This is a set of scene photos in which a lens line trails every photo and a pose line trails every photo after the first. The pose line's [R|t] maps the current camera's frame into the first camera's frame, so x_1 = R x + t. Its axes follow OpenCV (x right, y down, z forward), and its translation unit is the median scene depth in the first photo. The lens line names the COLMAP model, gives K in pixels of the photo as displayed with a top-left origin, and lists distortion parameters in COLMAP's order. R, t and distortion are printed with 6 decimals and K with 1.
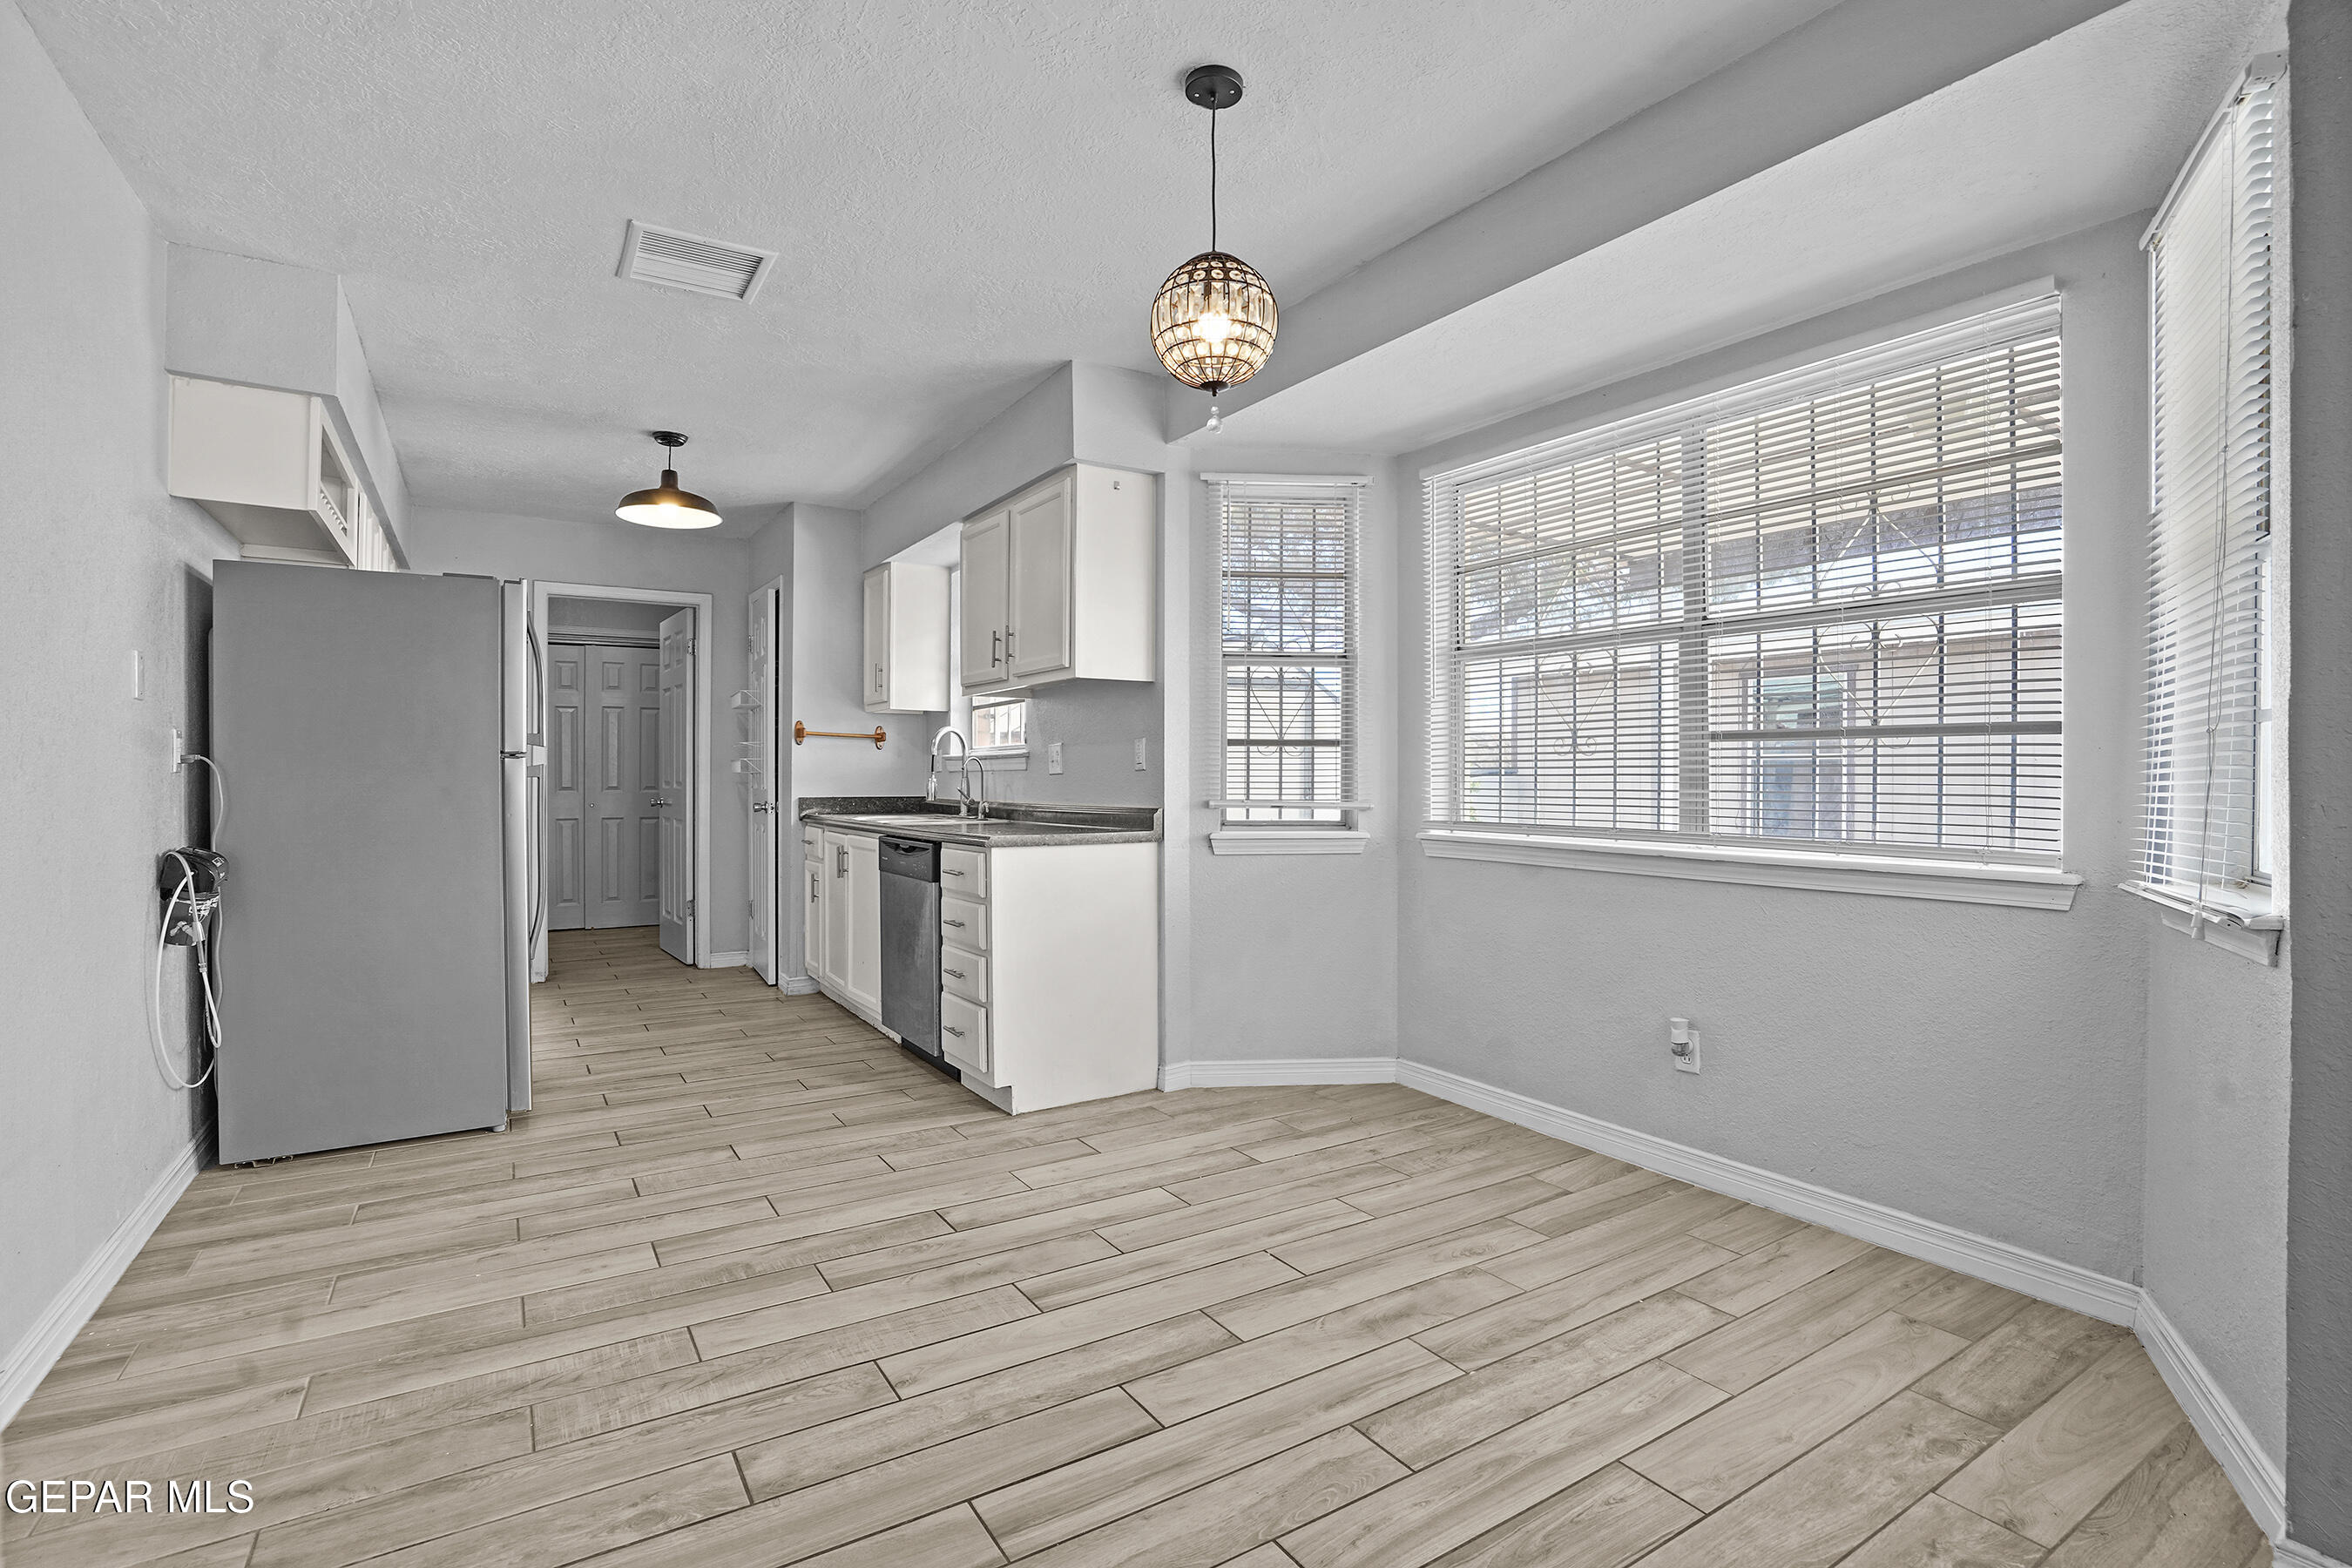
lens RADIAL K [[1120.5, 0, 1159.8], [0, 1120.5, 778.1], [0, 0, 1]] dist [-0.000644, 0.000796]
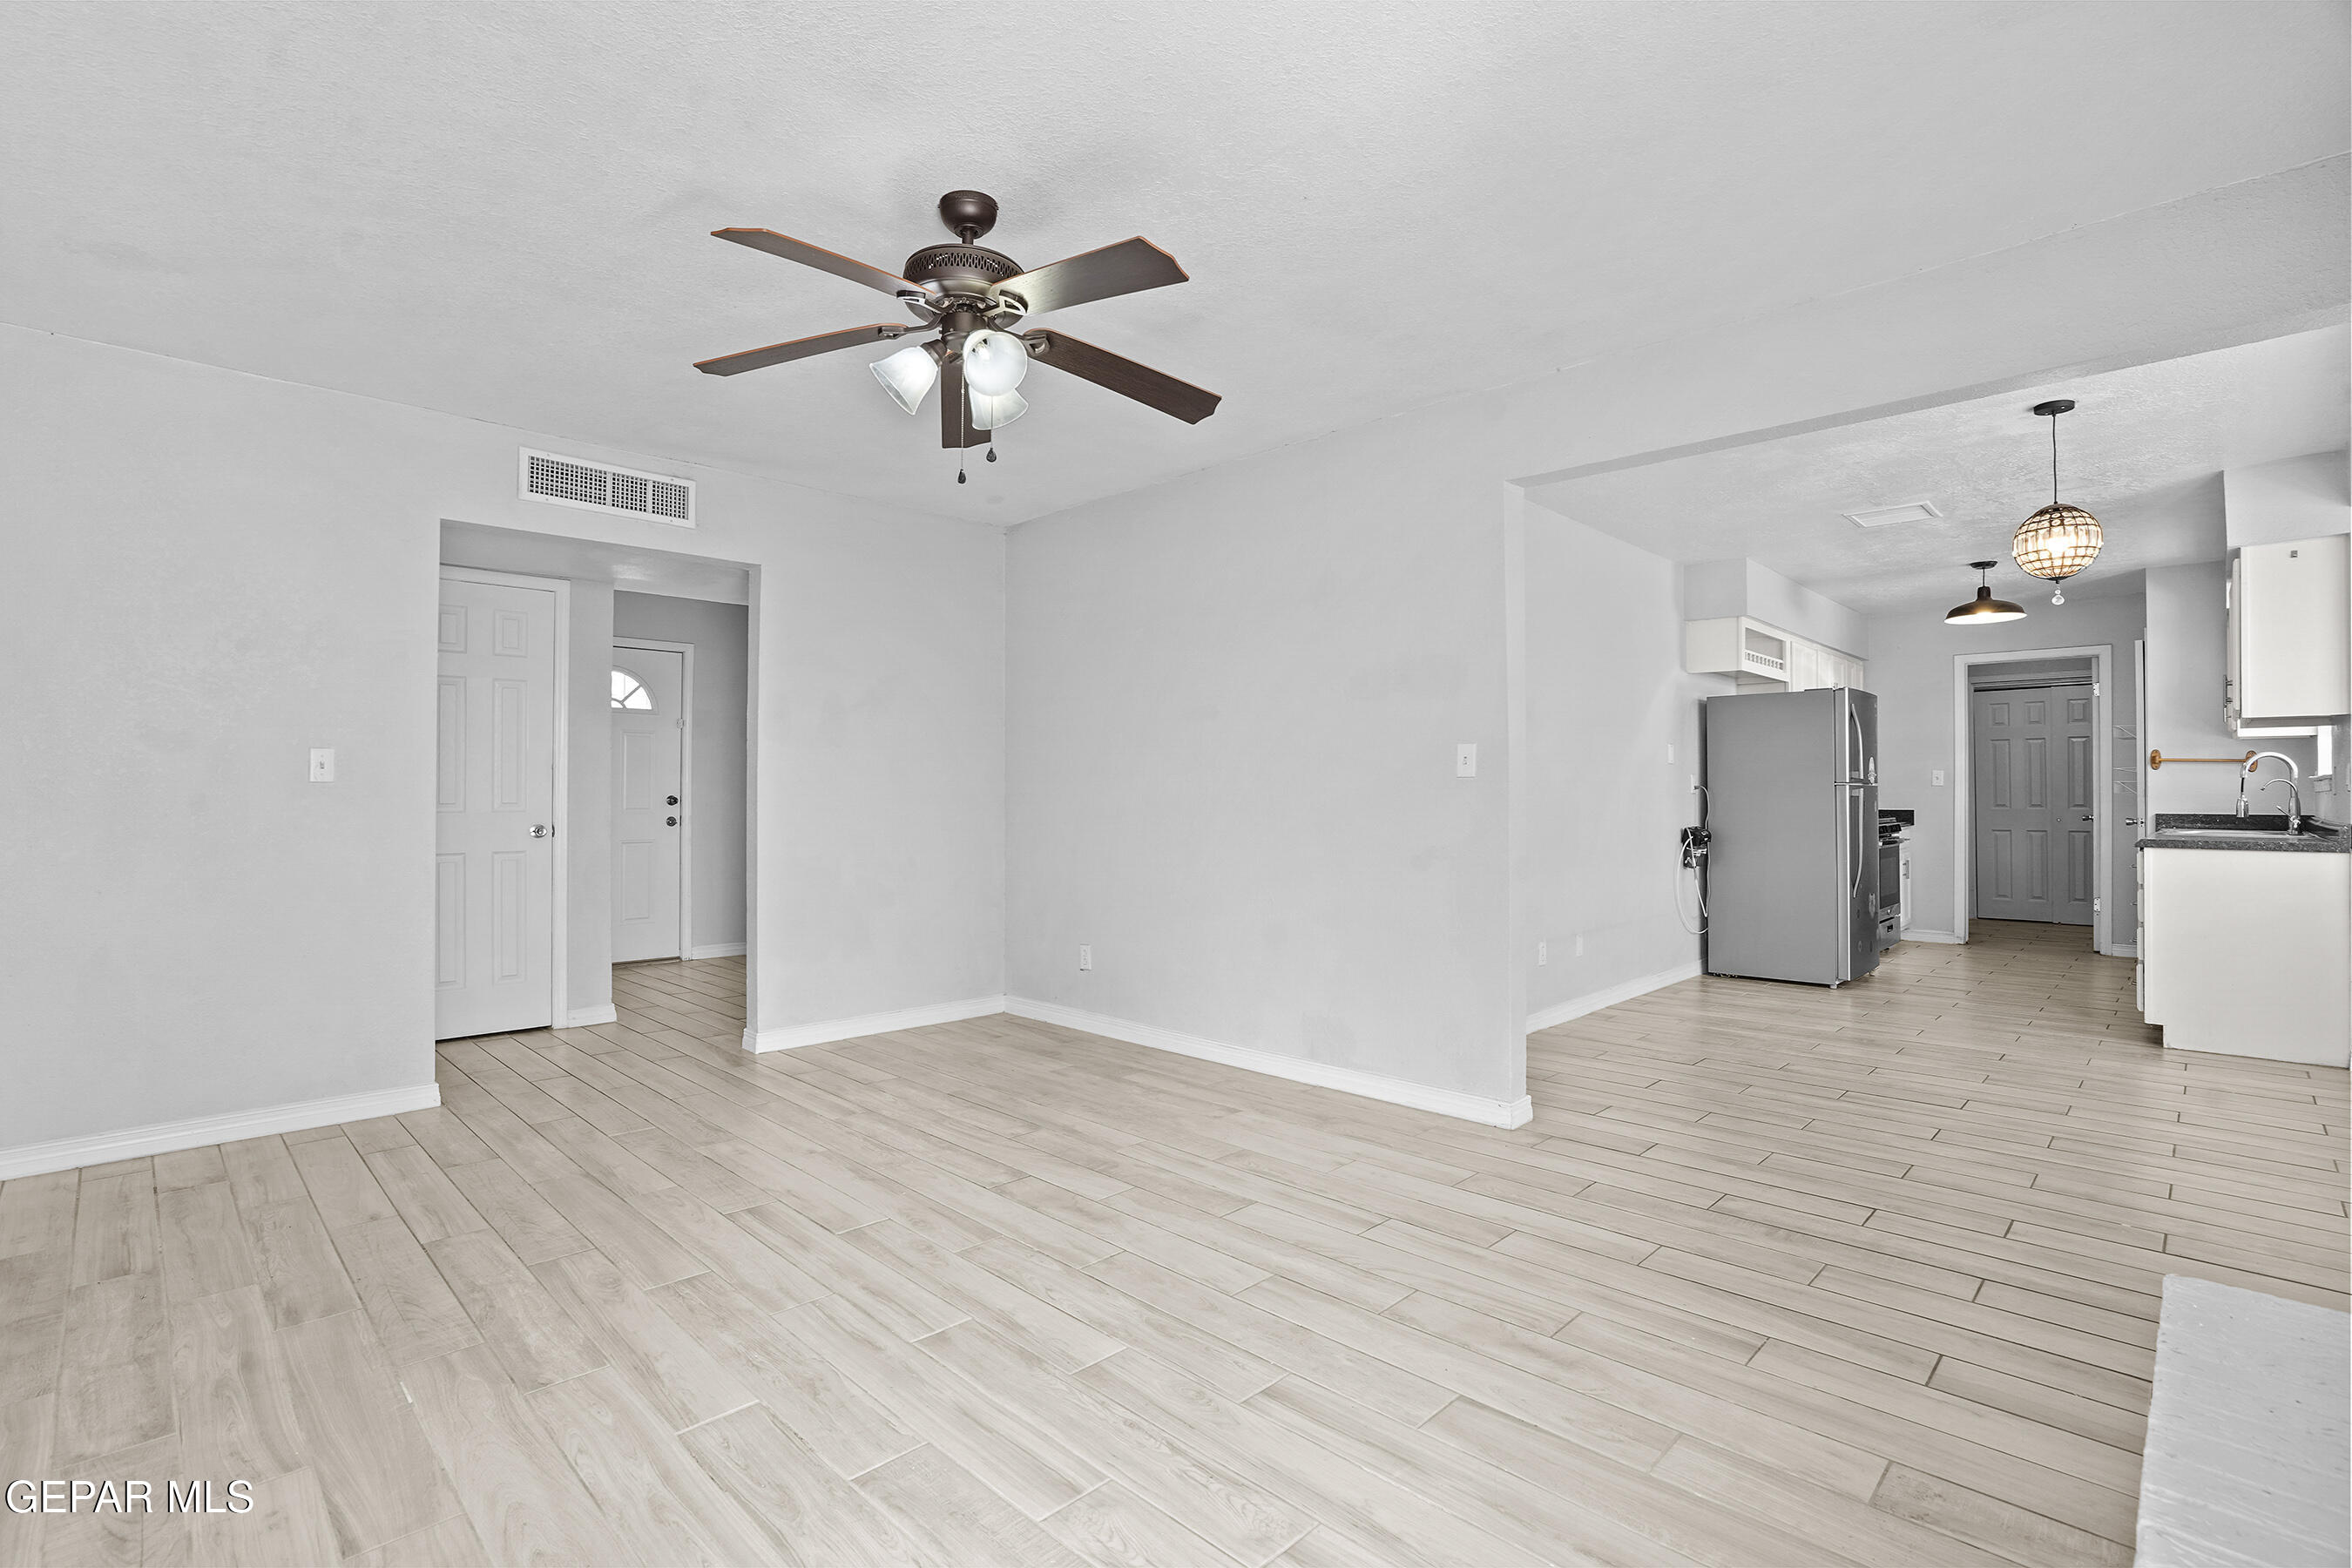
lens RADIAL K [[1054.2, 0, 1170.2], [0, 1054.2, 785.6], [0, 0, 1]] dist [-0.000108, -0.000020]
pose [[0.248672, -0.006939, -0.968563, 0.513497], [-0.002140, 0.999968, -0.007714, -0.001151], [0.968585, 0.003991, 0.248649, -0.307034]]
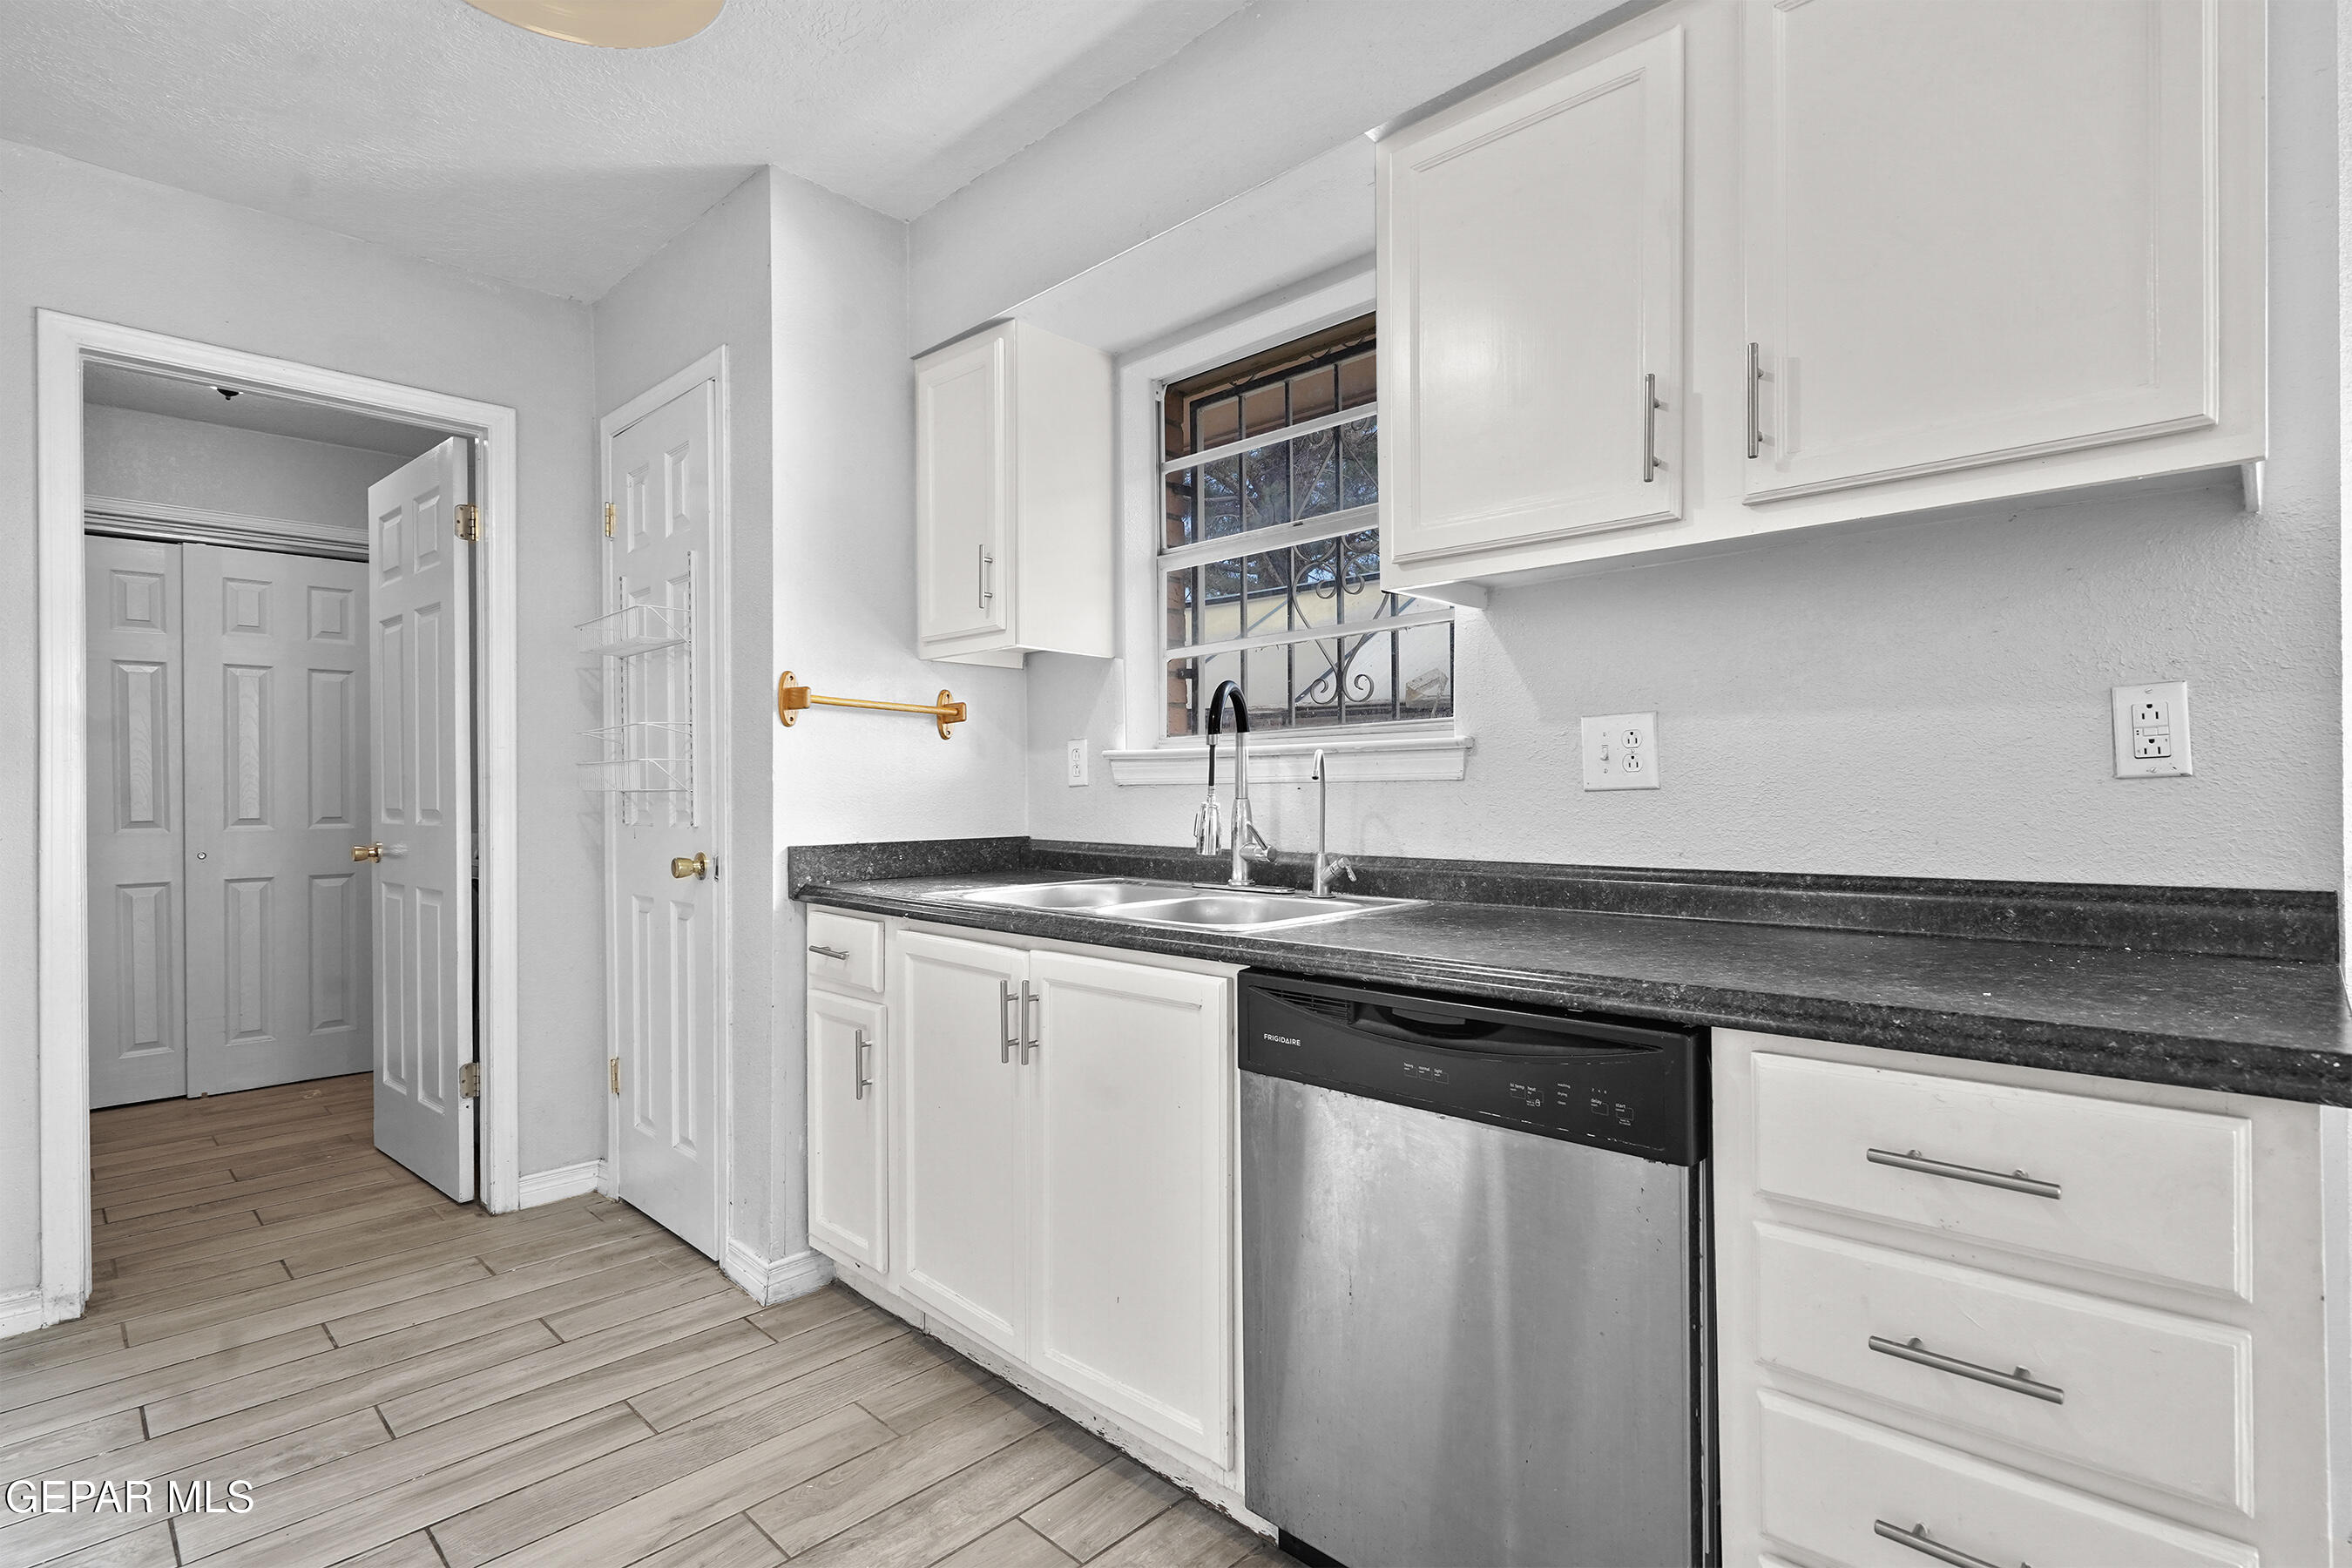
lens RADIAL K [[1120.5, 0, 1189.3], [0, 1120.5, 797.0], [0, 0, 1]] dist [-0.000644, 0.000796]
pose [[0.964849, -0.006765, 0.262720, -0.287025], [0.005784, 0.999973, 0.004509, -0.002755], [-0.262743, -0.002831, 0.964862, 0.540253]]
